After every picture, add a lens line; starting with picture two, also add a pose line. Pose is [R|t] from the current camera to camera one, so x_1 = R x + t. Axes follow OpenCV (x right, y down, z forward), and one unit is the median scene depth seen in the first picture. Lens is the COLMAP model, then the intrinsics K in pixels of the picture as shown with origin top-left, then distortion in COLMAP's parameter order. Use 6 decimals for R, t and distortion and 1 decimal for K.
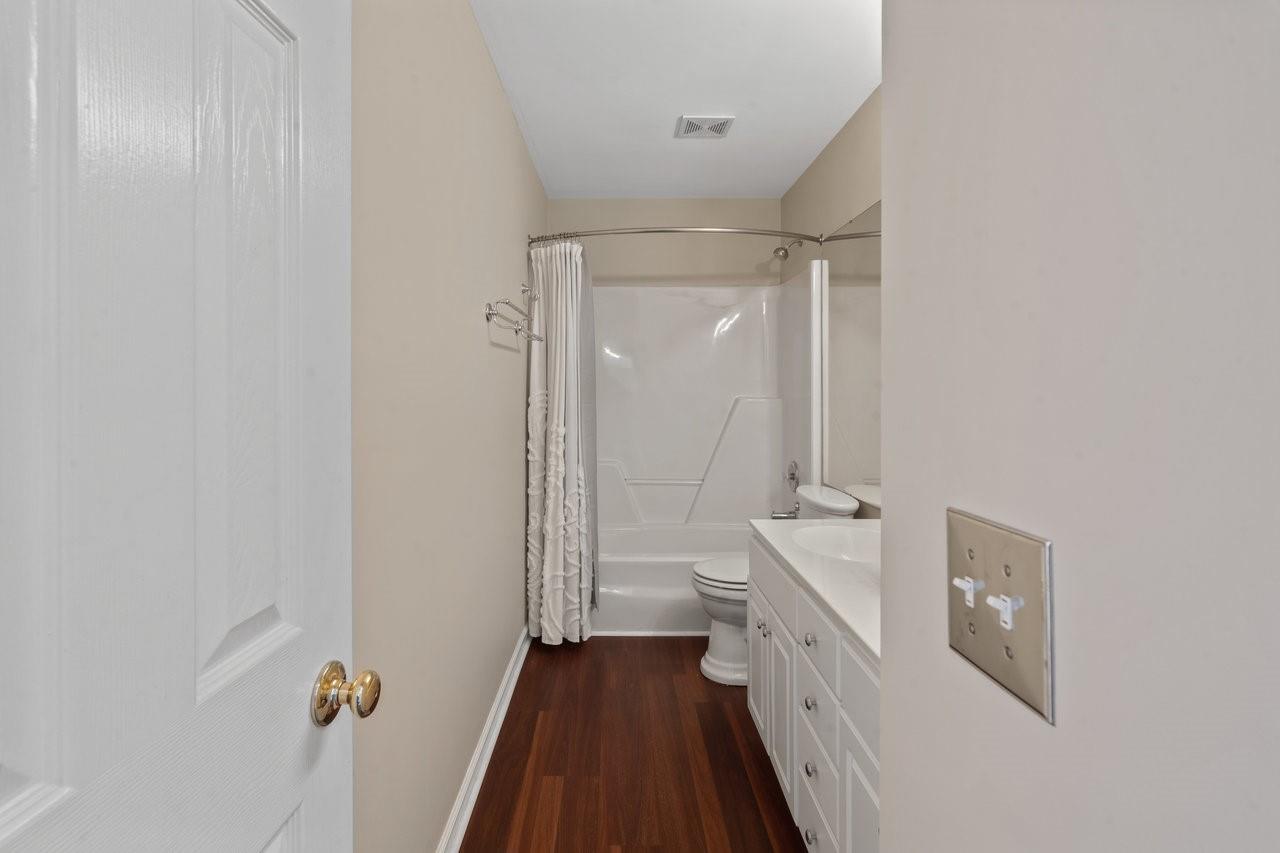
lens RADIAL K [[603.9, 0, 617.3], [0, 603.9, 376.6], [0, 0, 1]] dist [-0.002249, 0.000100]
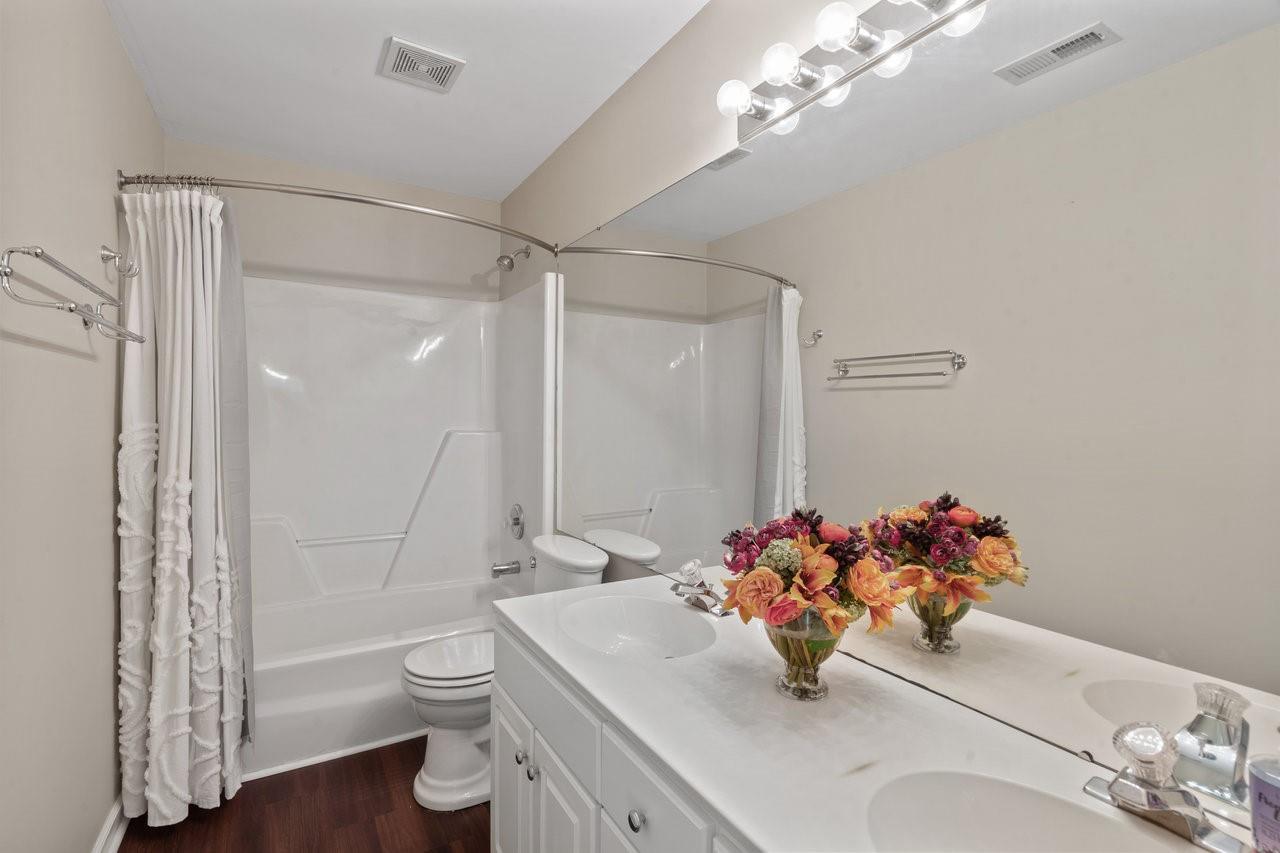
lens RADIAL K [[607.5, 0, 636.0], [0, 607.5, 427.9], [0, 0, 1]] dist [-0.002548, -0.000592]
pose [[0.863988, -0.000734, 0.503512, -0.002875], [-0.017590, 0.999345, 0.031638, -0.001022], [-0.503205, -0.036192, 0.863409, 0.207673]]
